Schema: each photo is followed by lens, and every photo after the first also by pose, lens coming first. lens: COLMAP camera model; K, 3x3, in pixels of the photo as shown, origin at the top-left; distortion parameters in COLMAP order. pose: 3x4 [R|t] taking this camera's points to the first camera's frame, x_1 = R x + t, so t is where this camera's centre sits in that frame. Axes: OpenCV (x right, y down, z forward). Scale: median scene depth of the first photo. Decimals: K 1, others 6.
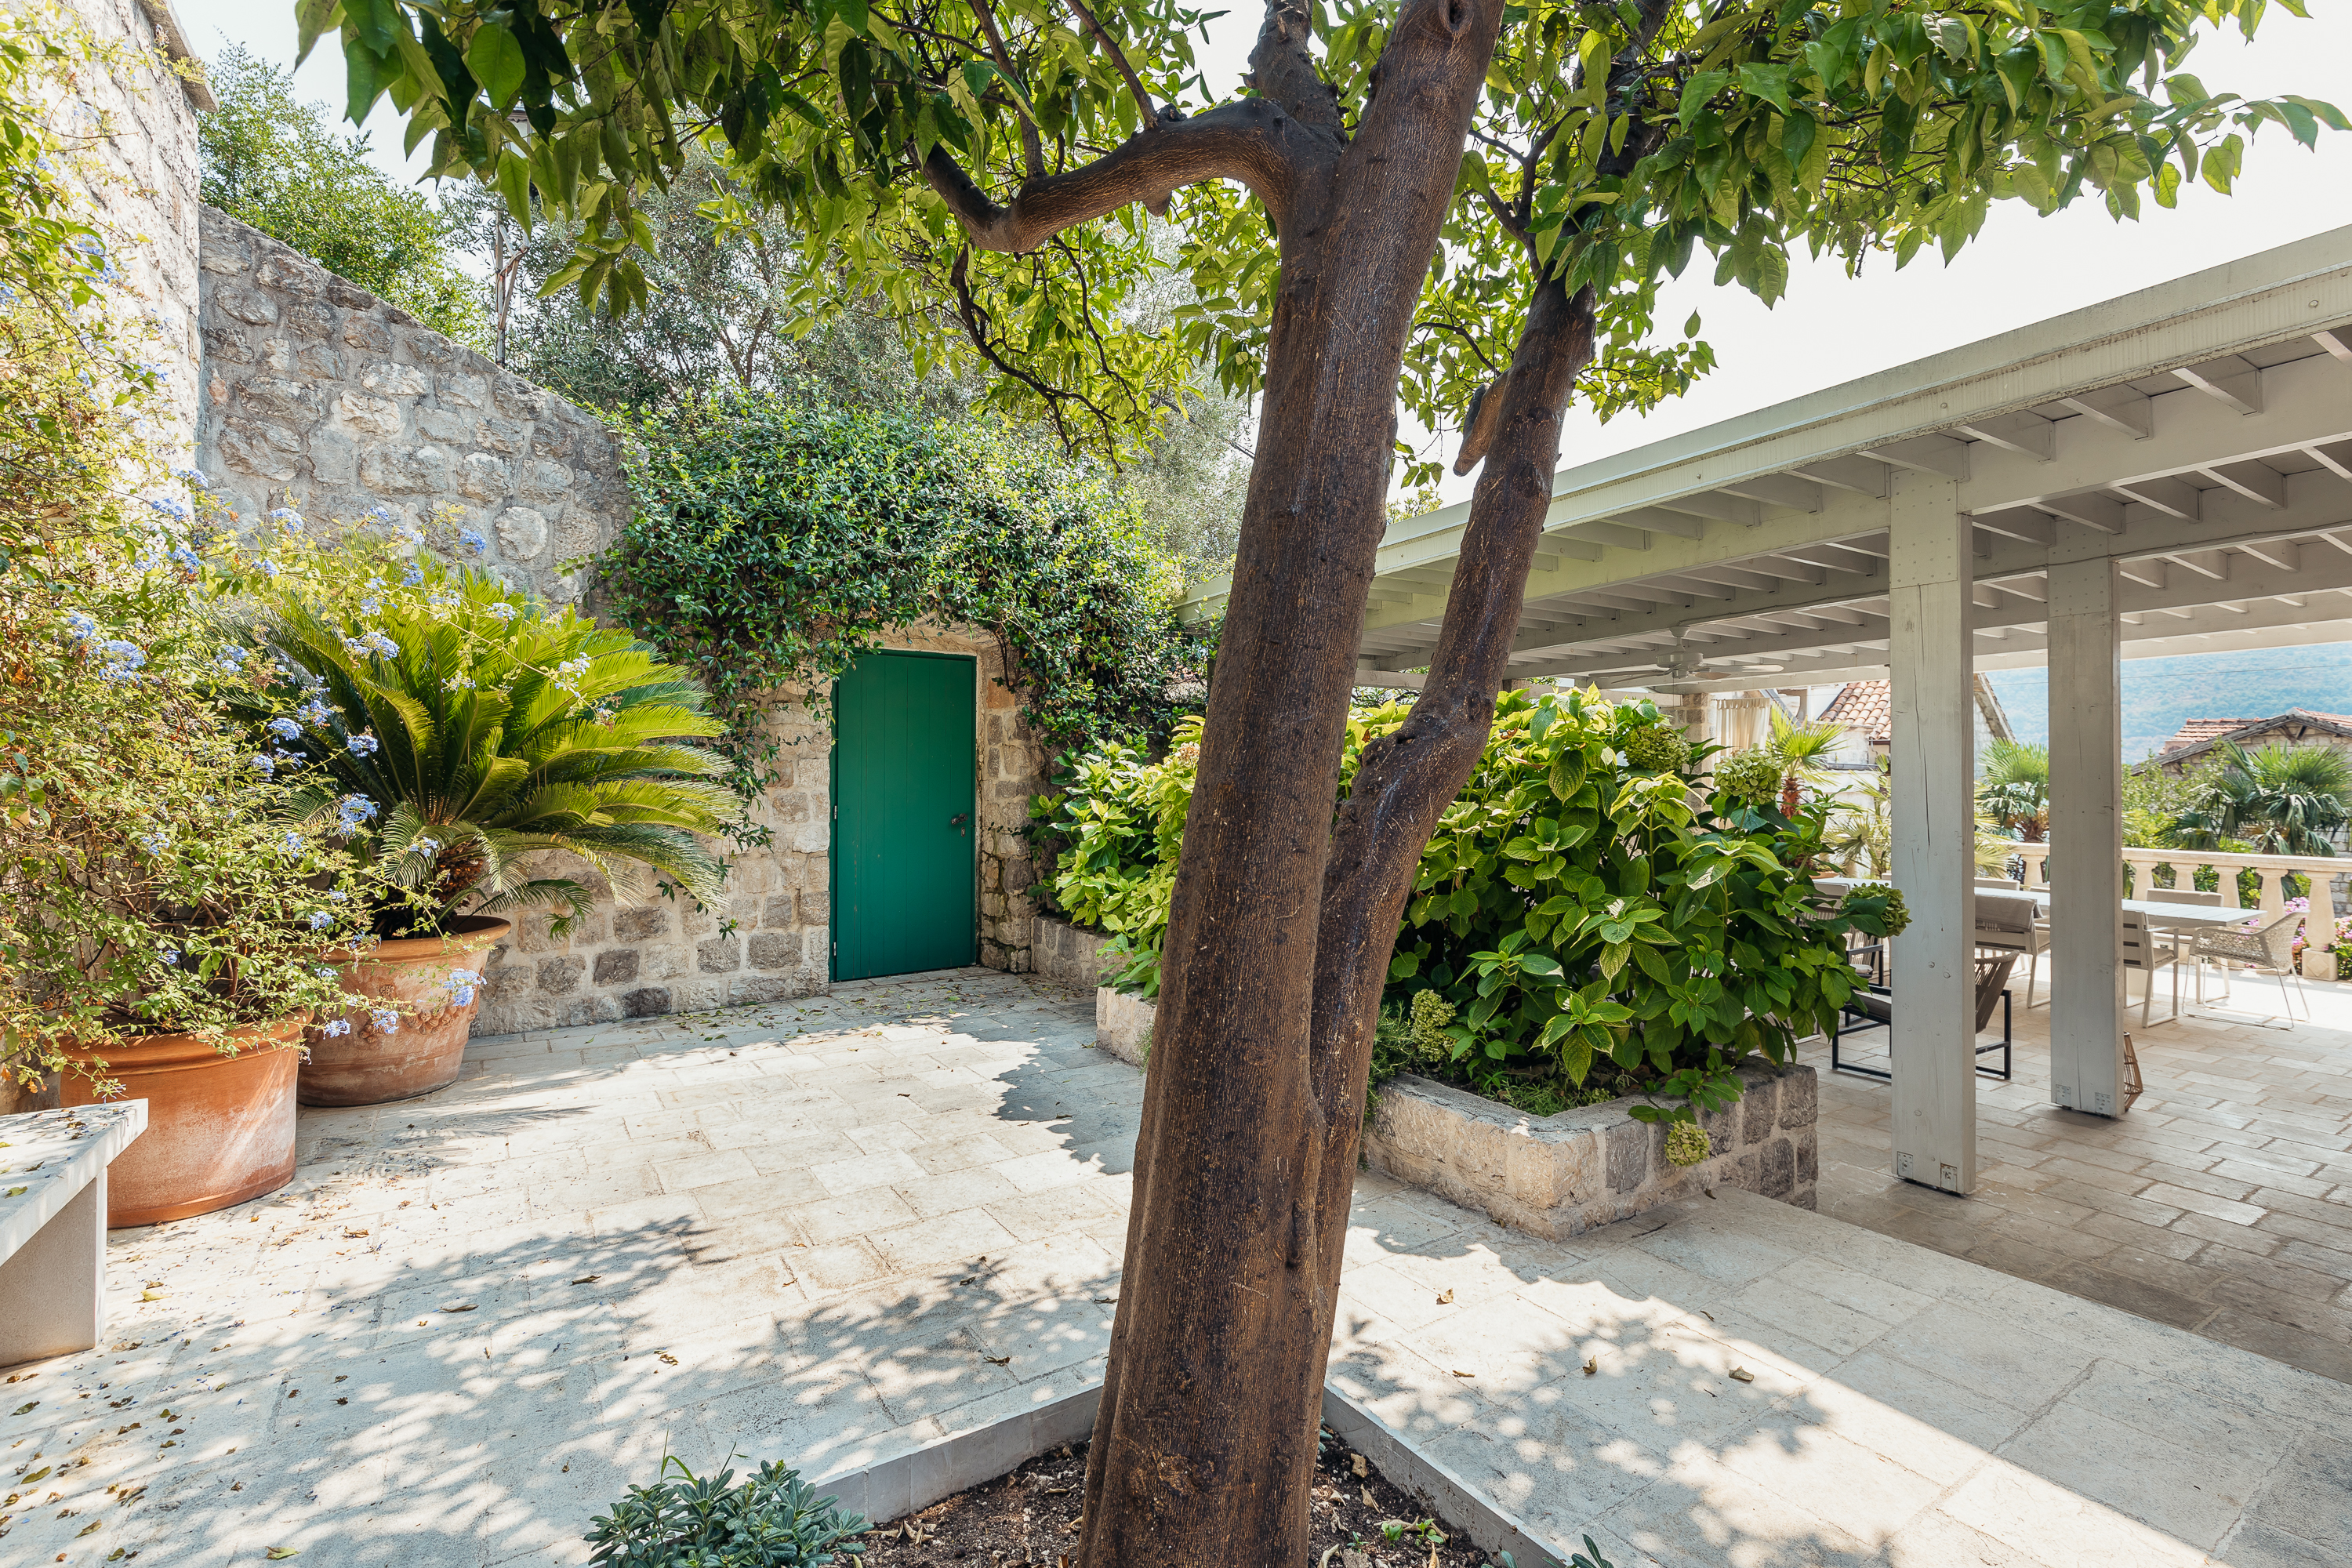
lens RADIAL K [[1049.5, 0, 1185.2], [0, 1049.5, 773.8], [0, 0, 1]] dist [-0.002343, 0.001180]
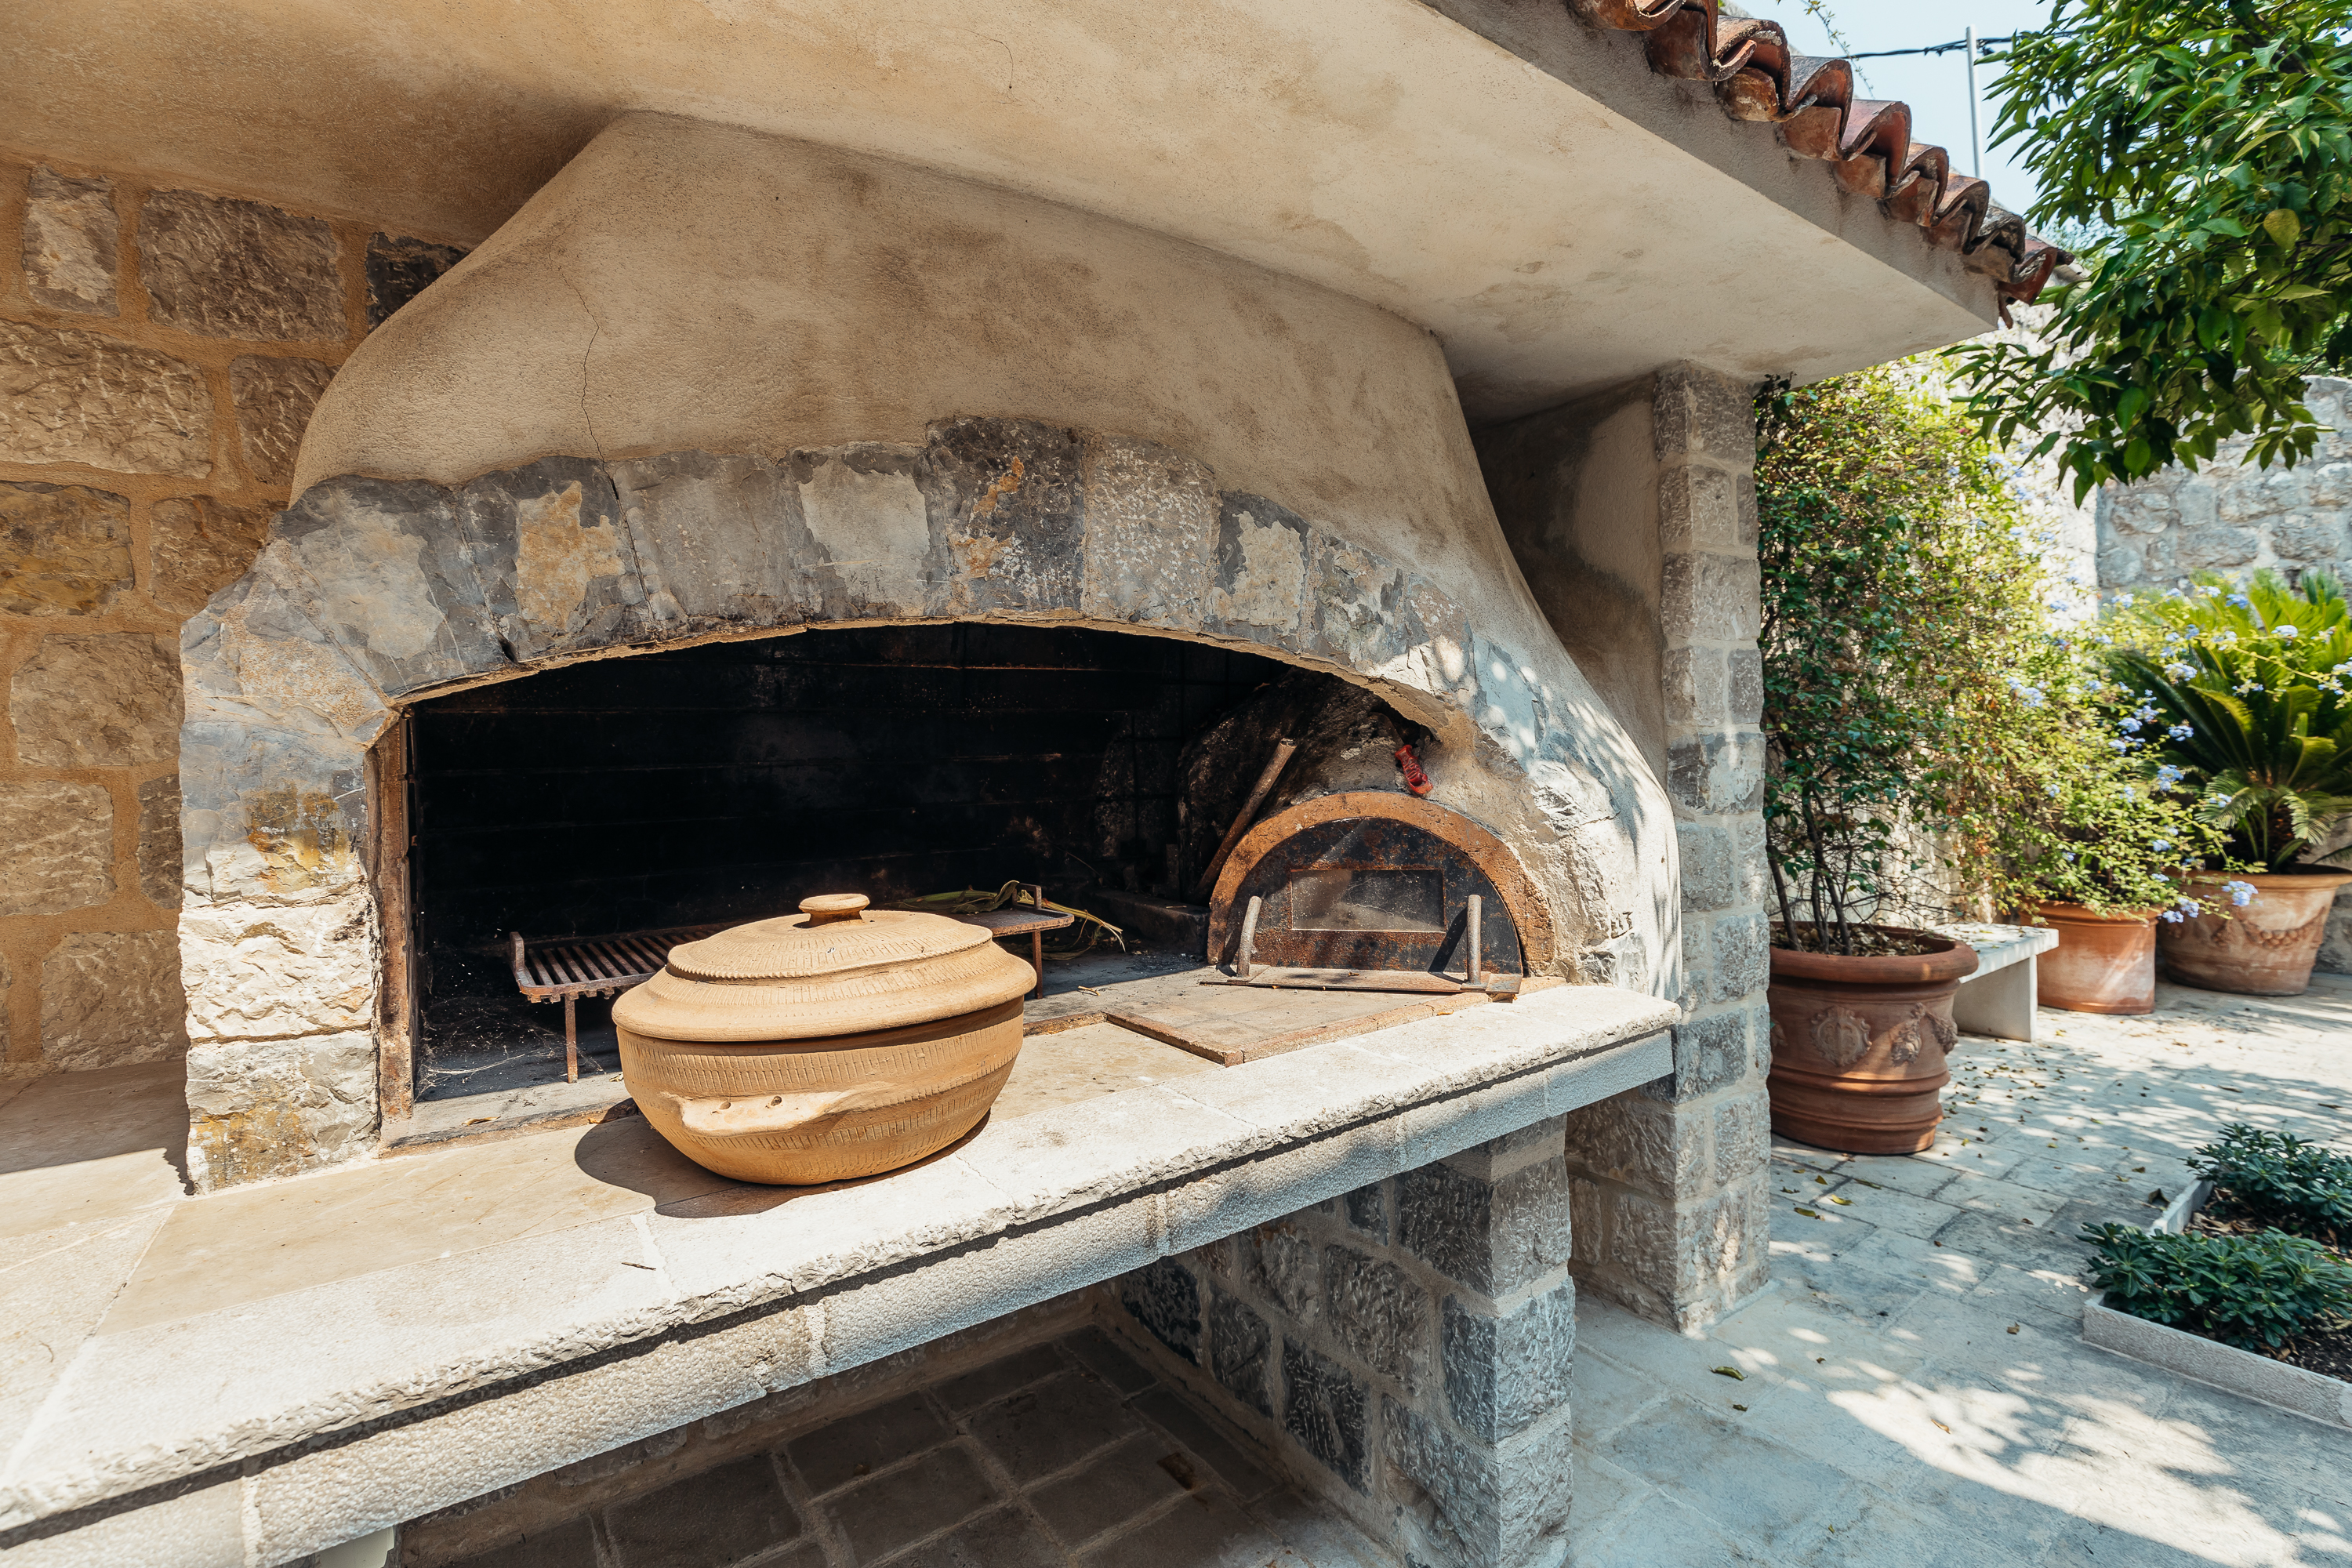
lens RADIAL K [[1049.5, 0, 1200.9], [0, 1049.5, 740.4], [0, 0, 1]] dist [-0.002343, 0.001180]
pose [[0.068361, -0.014112, -0.997561, 0.535465], [0.019302, 0.999732, -0.012820, -0.019904], [0.997474, -0.018379, 0.068615, -0.443142]]
